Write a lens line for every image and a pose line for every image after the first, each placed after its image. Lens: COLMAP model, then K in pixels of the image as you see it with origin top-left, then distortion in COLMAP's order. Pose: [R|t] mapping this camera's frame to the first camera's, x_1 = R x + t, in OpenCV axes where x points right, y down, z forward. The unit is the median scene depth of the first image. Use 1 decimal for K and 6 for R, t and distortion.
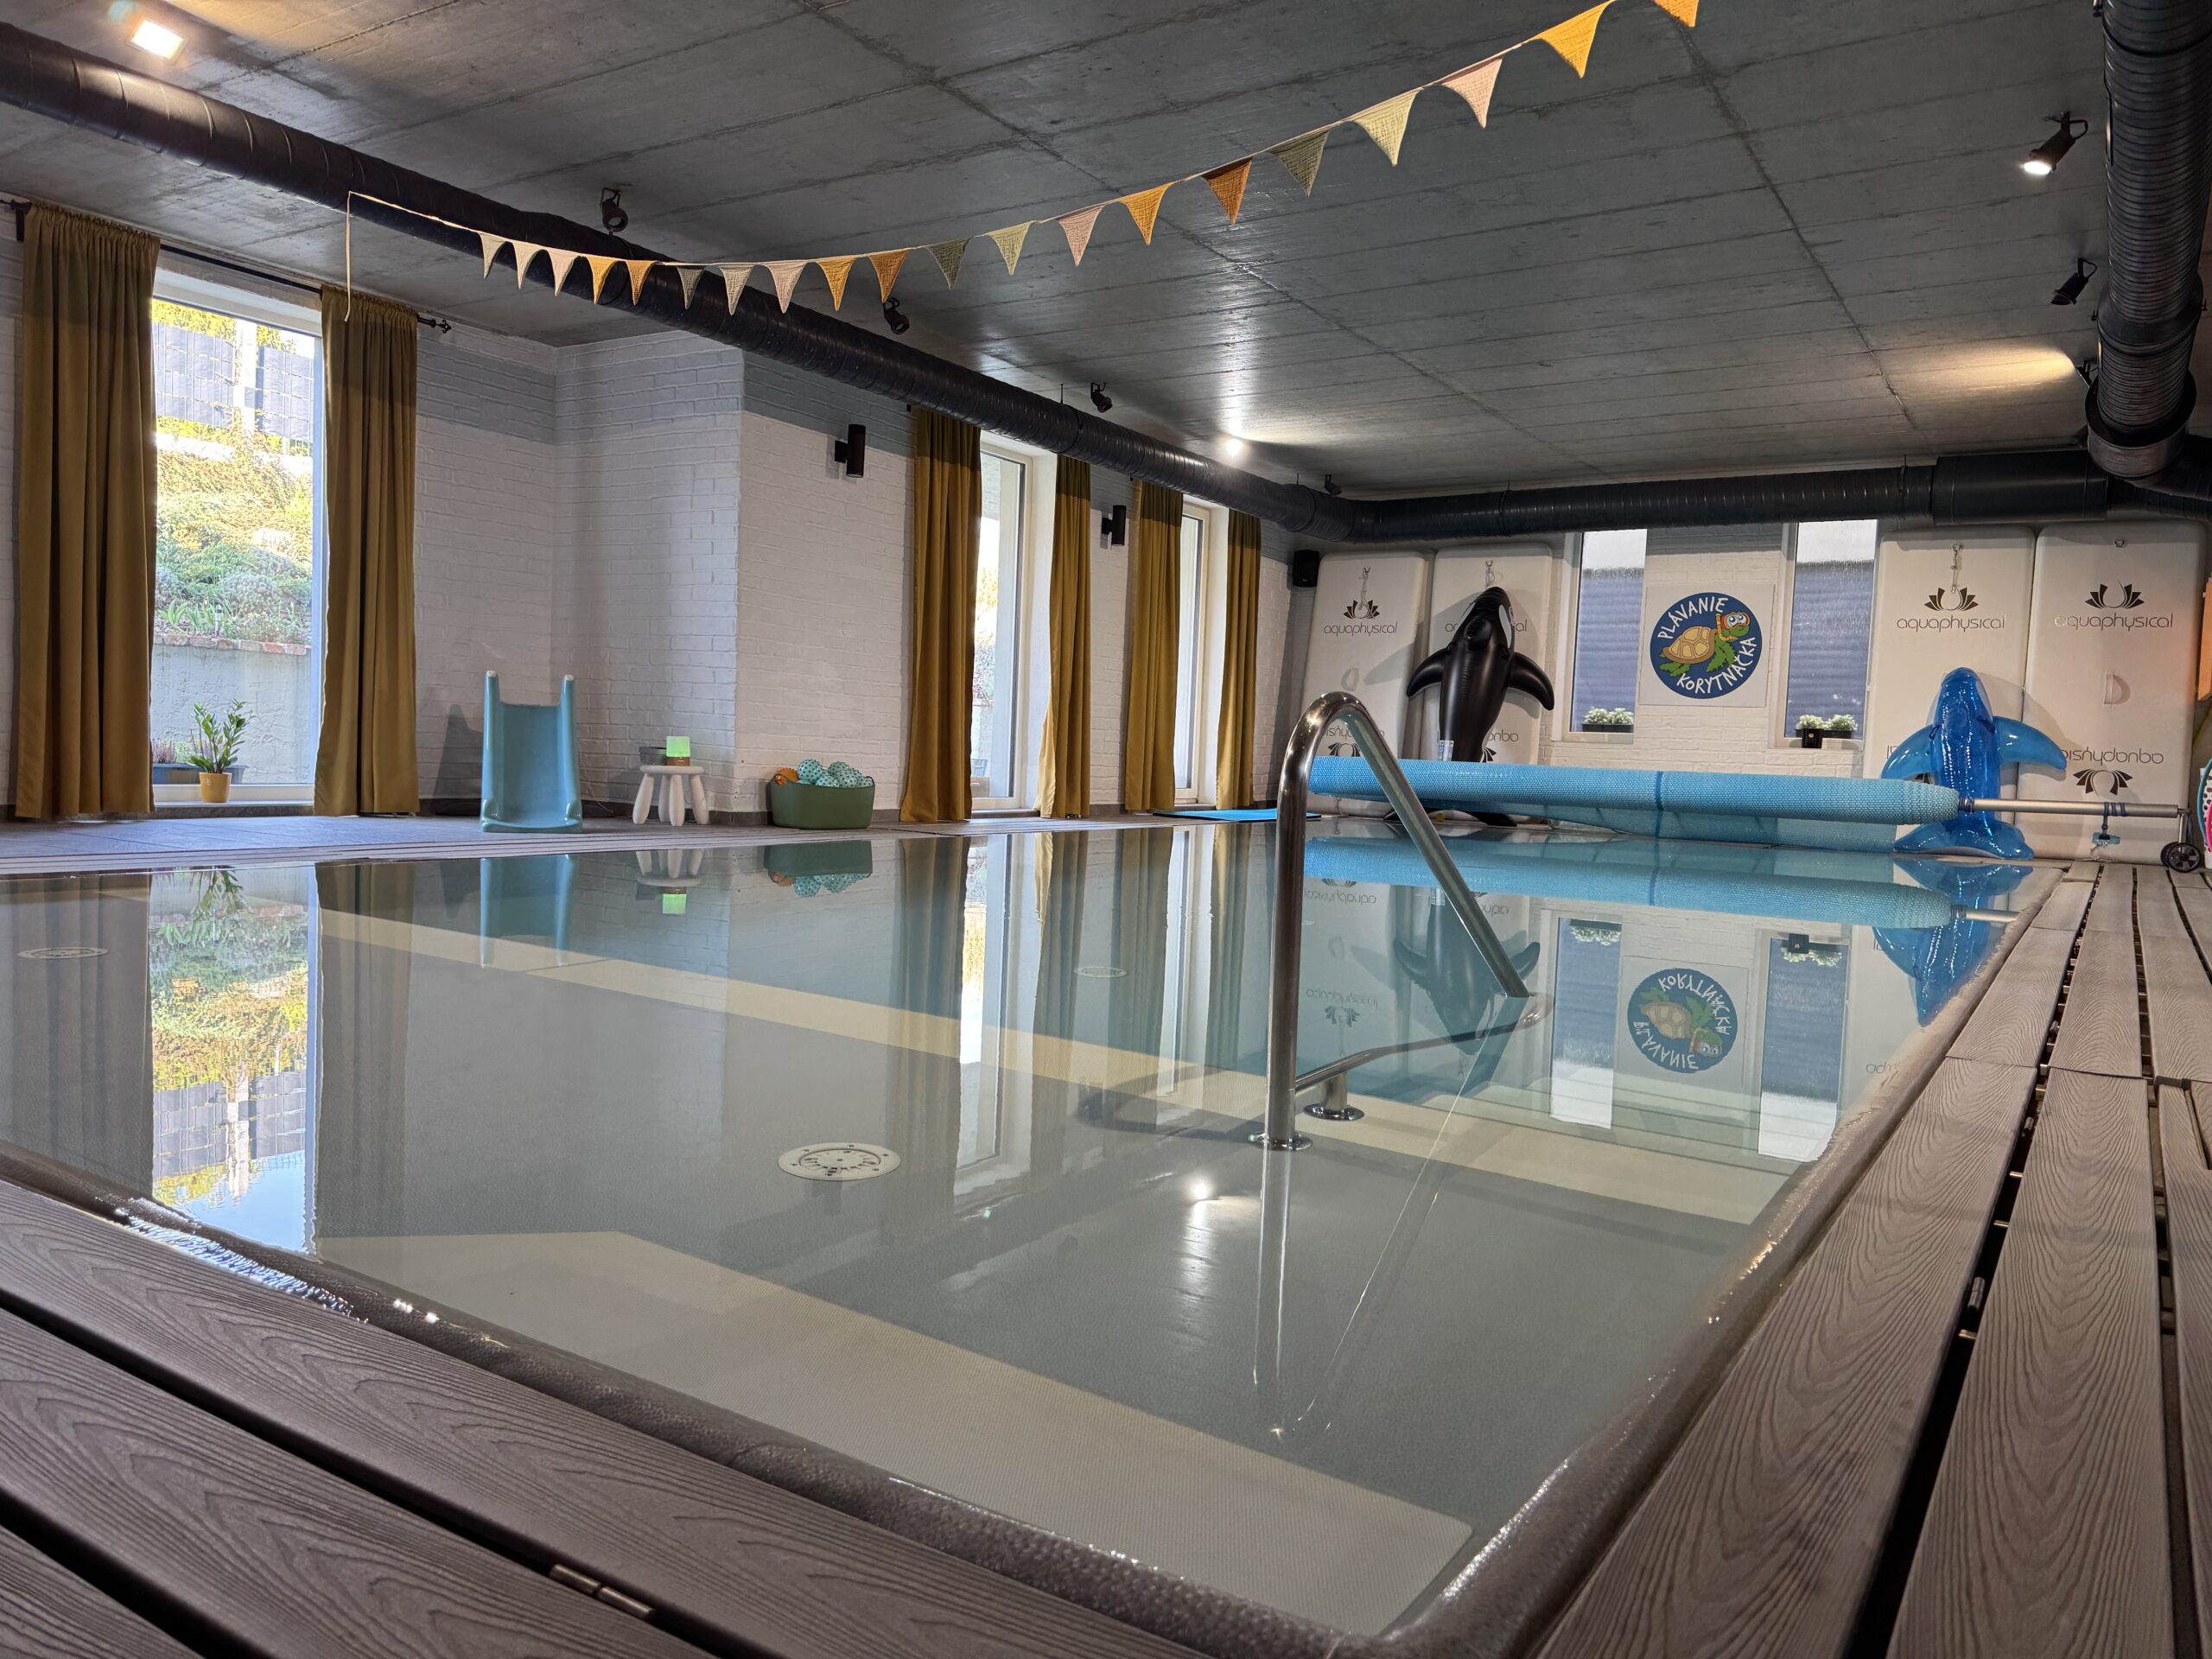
lens RADIAL K [[1572.5, 0, 1101.9], [0, 1572.5, 832.5], [0, 0, 1]] dist [0.023185, -0.001808]
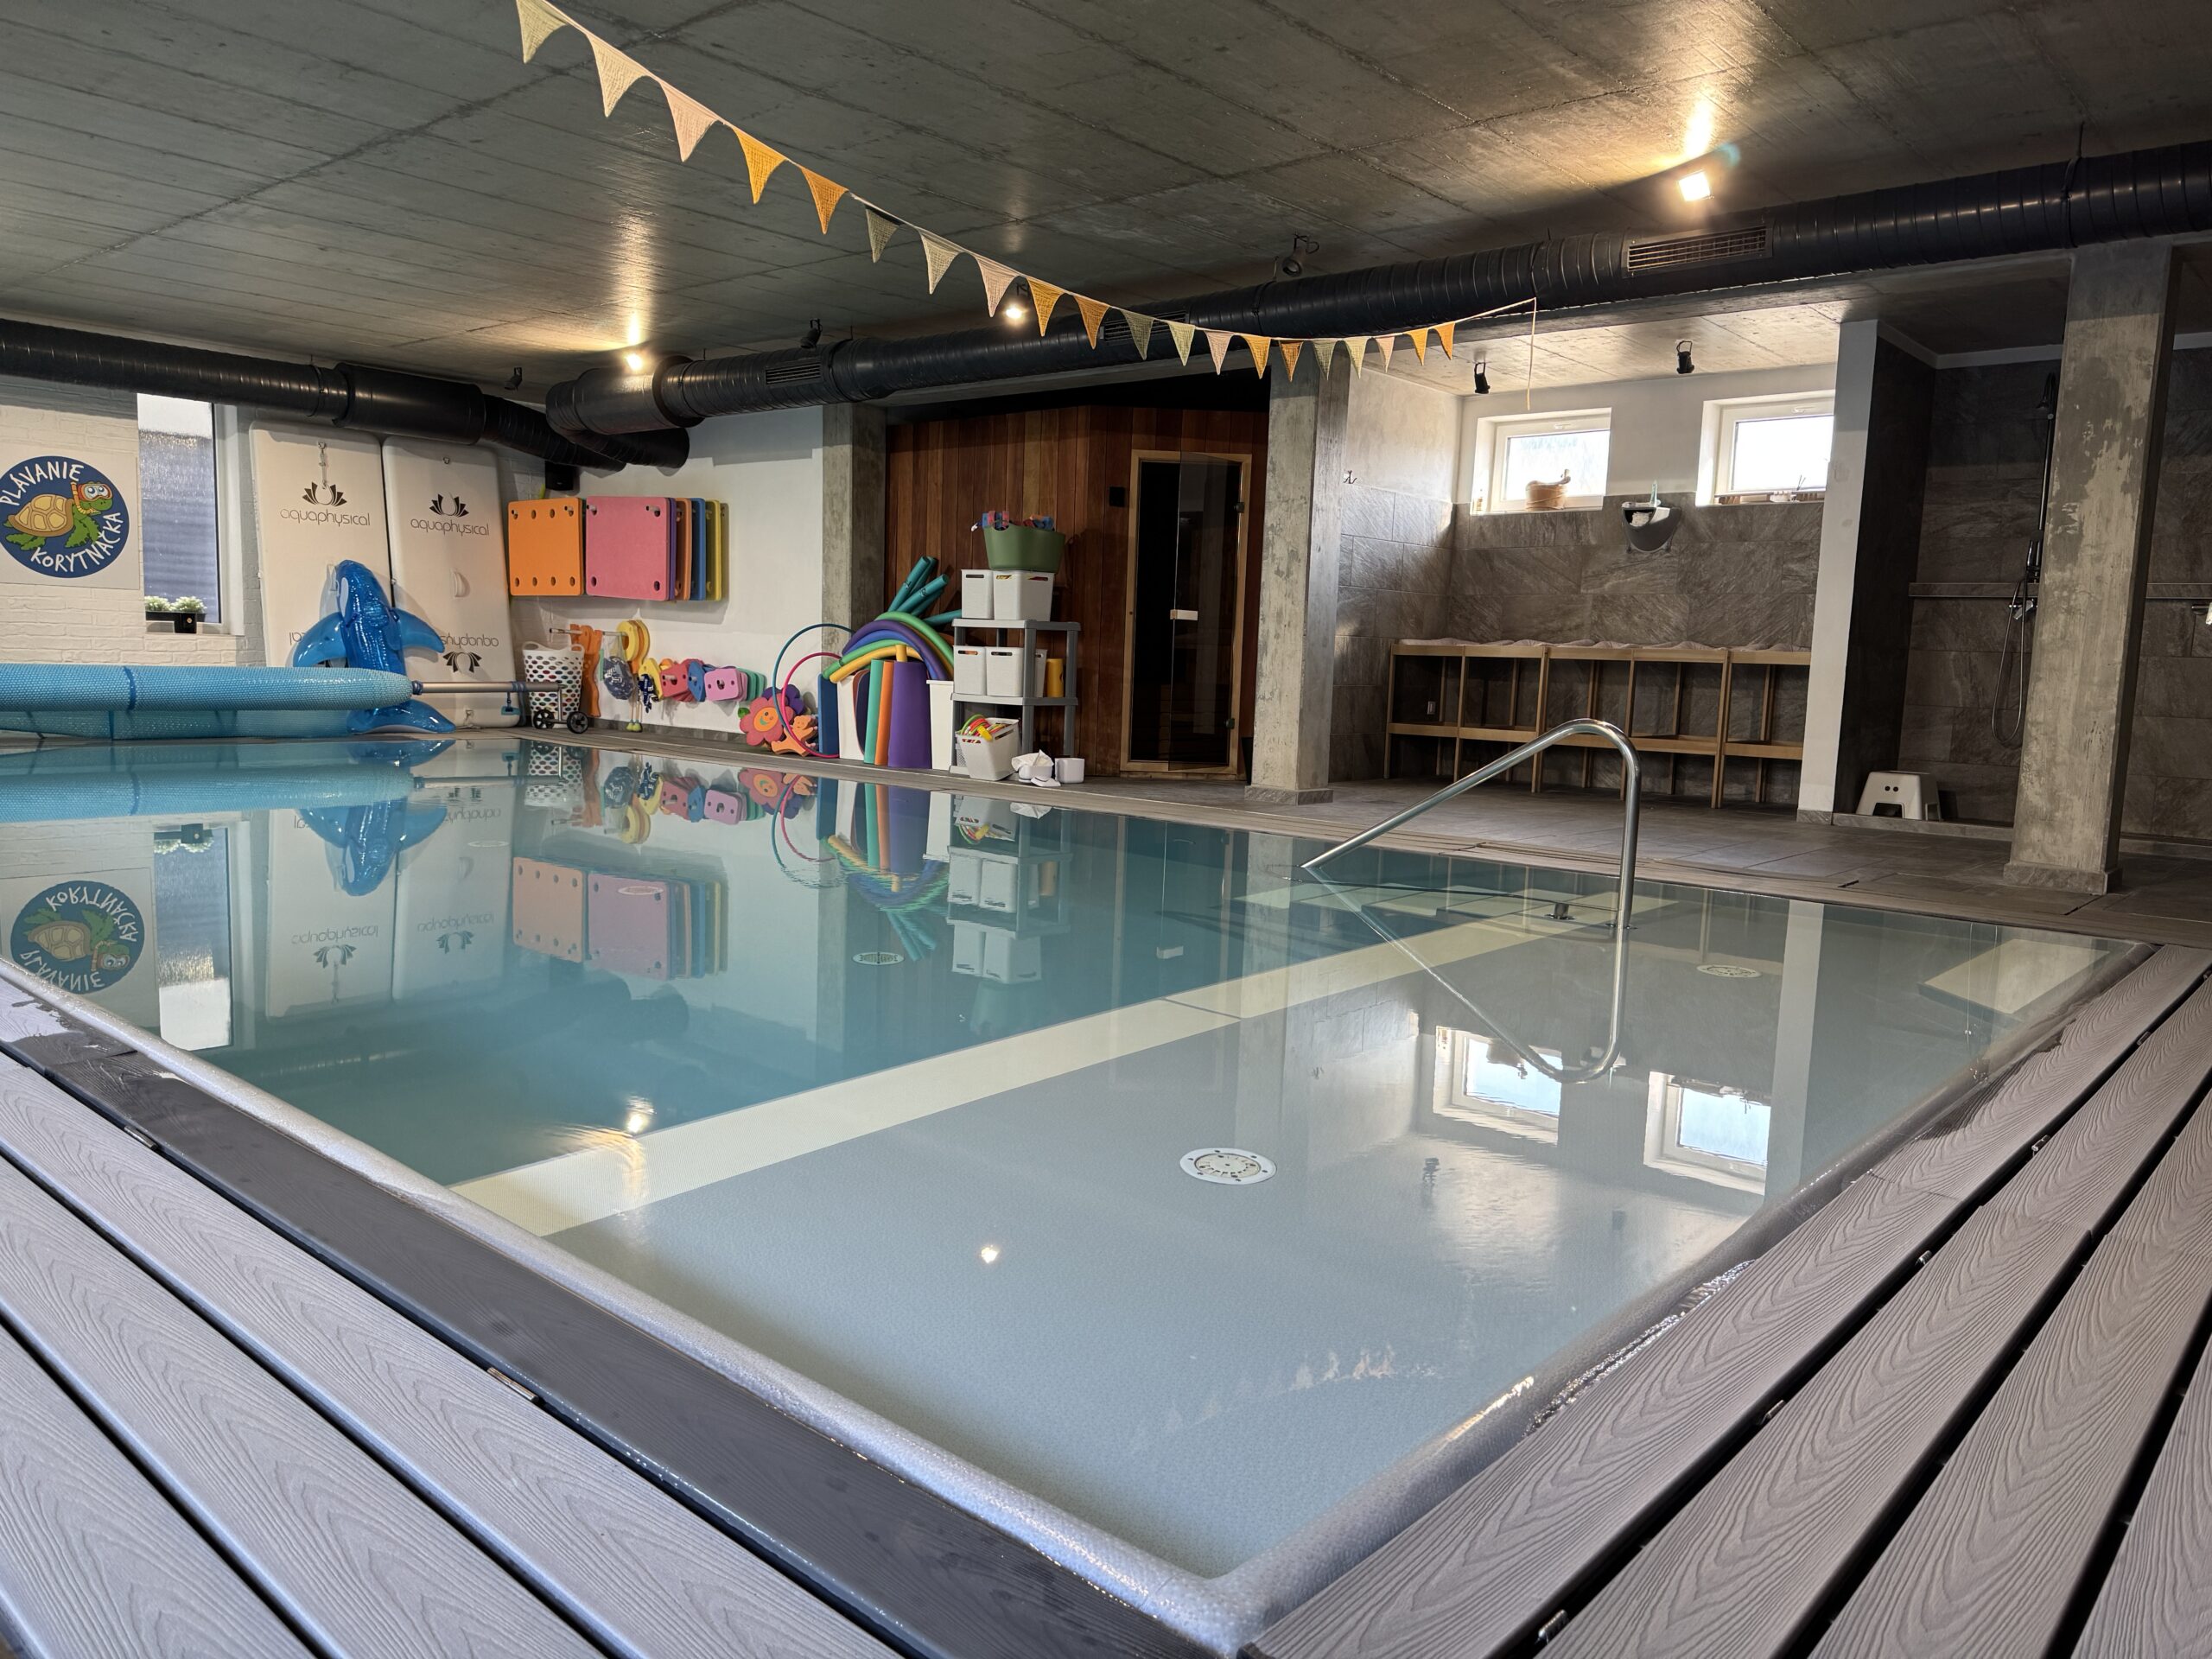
lens RADIAL K [[1572.5, 0, 1100.1], [0, 1572.5, 828.5], [0, 0, 1]] dist [0.023185, -0.001808]
pose [[0.151358, -0.148579, 0.977249, -0.432880], [0.029226, 0.988879, 0.145821, -0.059706], [-0.988047, 0.006490, 0.154017, 0.293605]]
